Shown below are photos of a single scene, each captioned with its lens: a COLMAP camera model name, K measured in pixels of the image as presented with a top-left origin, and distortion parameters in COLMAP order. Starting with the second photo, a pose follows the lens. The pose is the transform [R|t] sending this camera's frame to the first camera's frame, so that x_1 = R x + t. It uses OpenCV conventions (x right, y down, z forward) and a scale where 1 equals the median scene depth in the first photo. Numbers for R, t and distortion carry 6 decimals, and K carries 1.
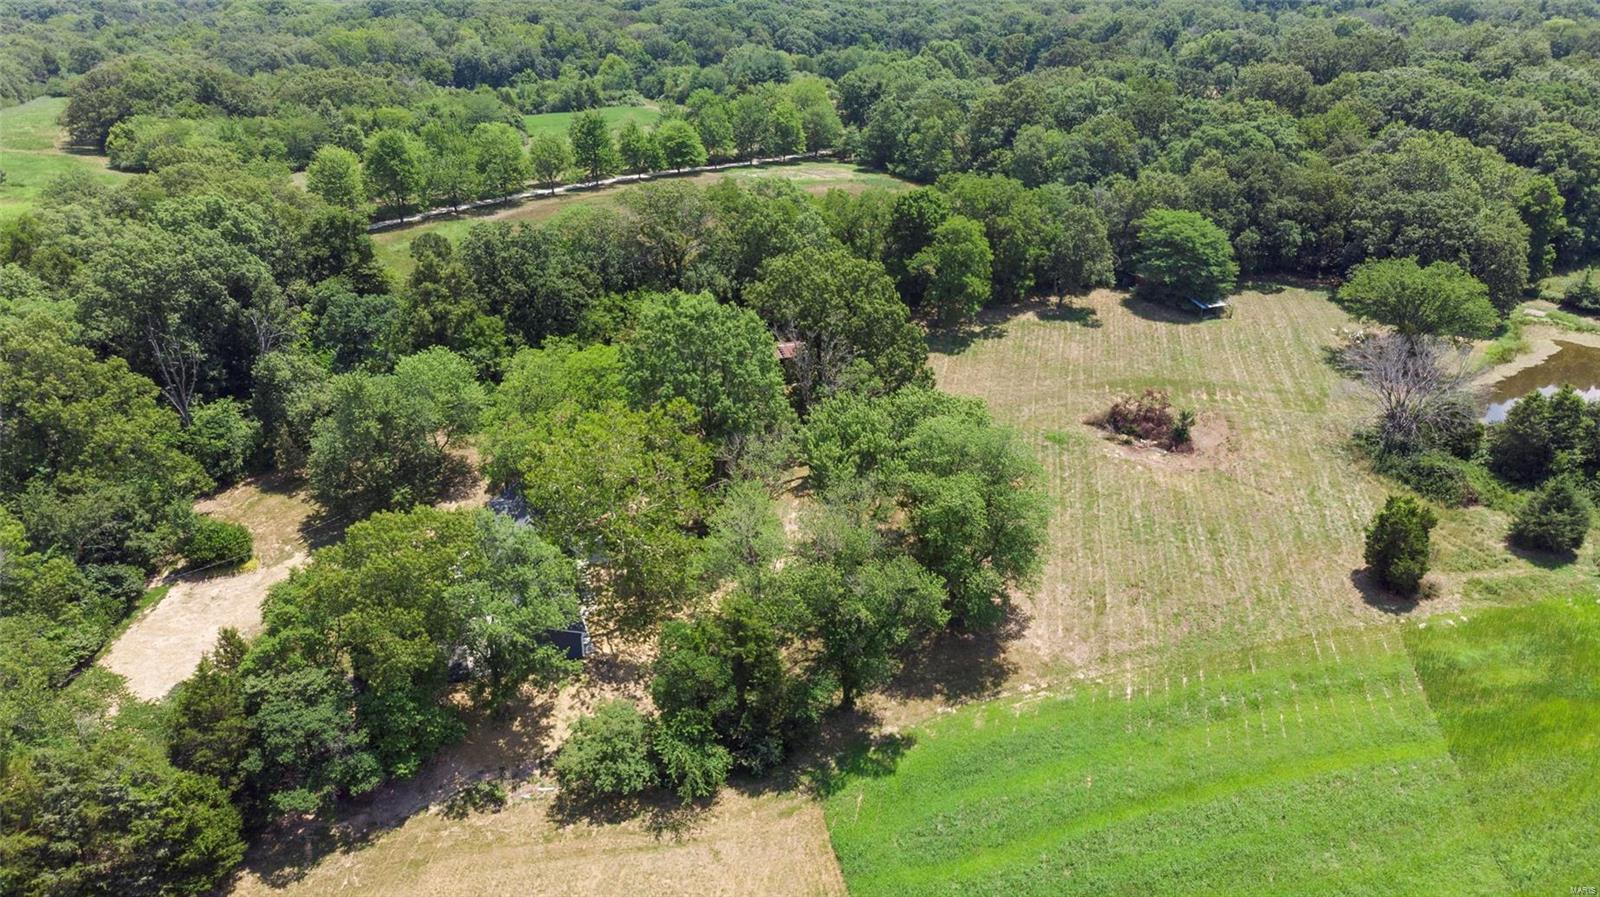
lens RADIAL K [[1176.8, 0, 801.8], [0, 1176.8, 447.6], [0, 0, 1]] dist [0.014055, 0.005863]
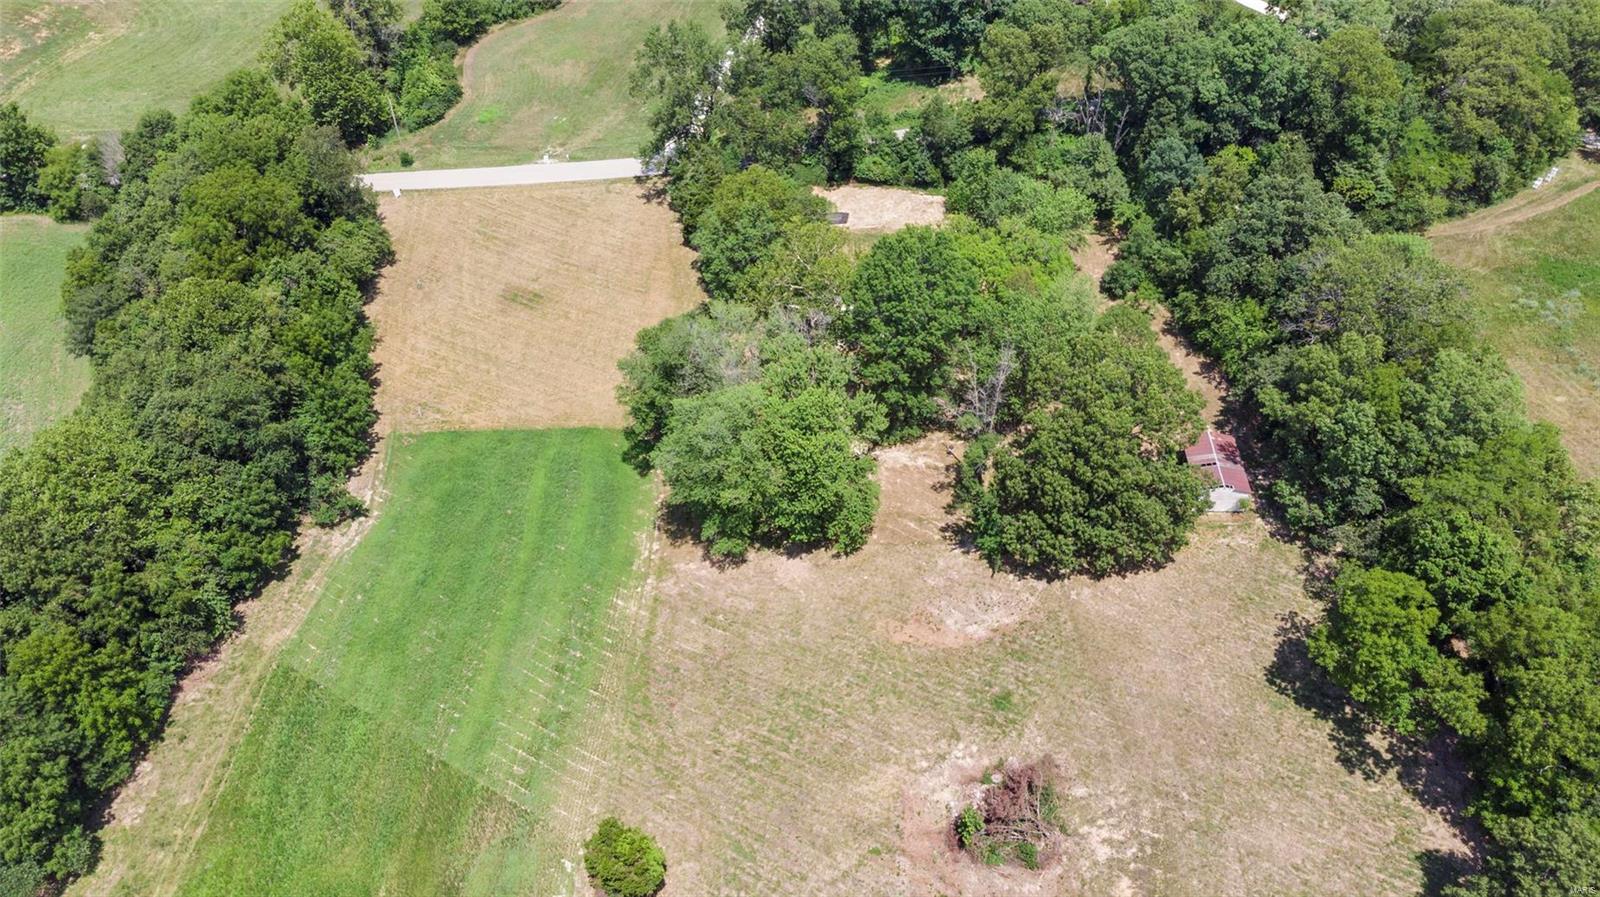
lens RADIAL K [[1176.8, 0, 801.4], [0, 1176.8, 446.5], [0, 0, 1]] dist [0.014055, 0.005863]
pose [[-0.345962, 0.660700, -0.666172, 0.967425], [-0.348649, 0.568648, 0.745040, -0.936809], [0.871065, 0.490016, 0.033621, 1.054227]]
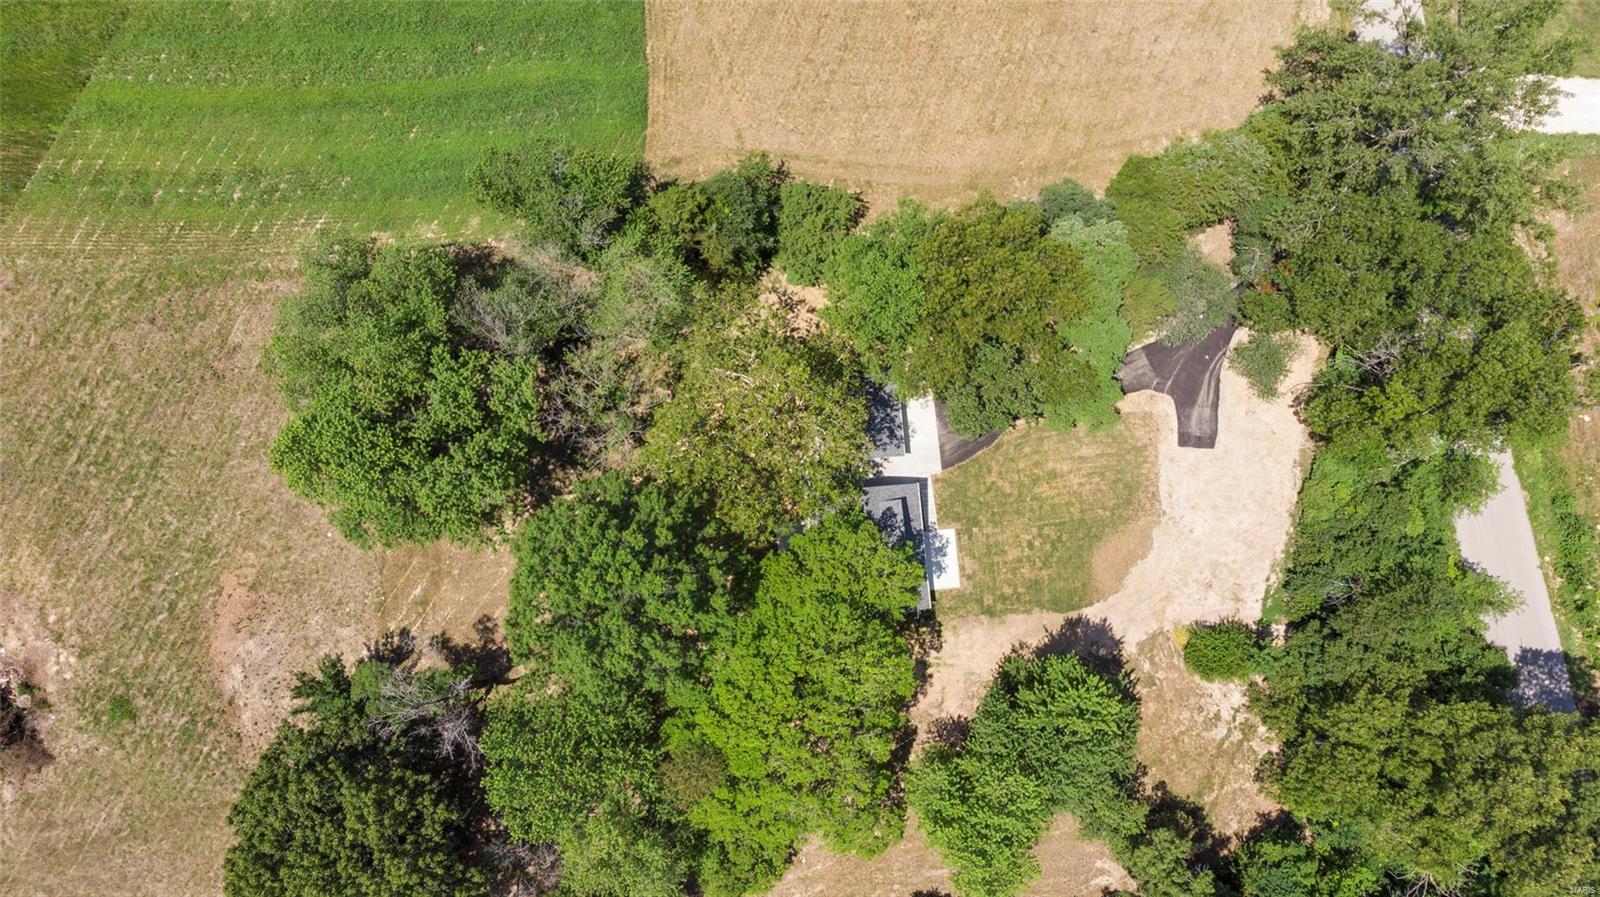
lens RADIAL K [[1176.8, 0, 799.9], [0, 1176.8, 448.1], [0, 0, 1]] dist [0.014055, 0.005863]
pose [[-0.968840, -0.245258, 0.034615, -0.221119], [0.115282, -0.322811, 0.939416, -0.790578], [-0.219225, 0.914134, 0.341026, 0.734656]]
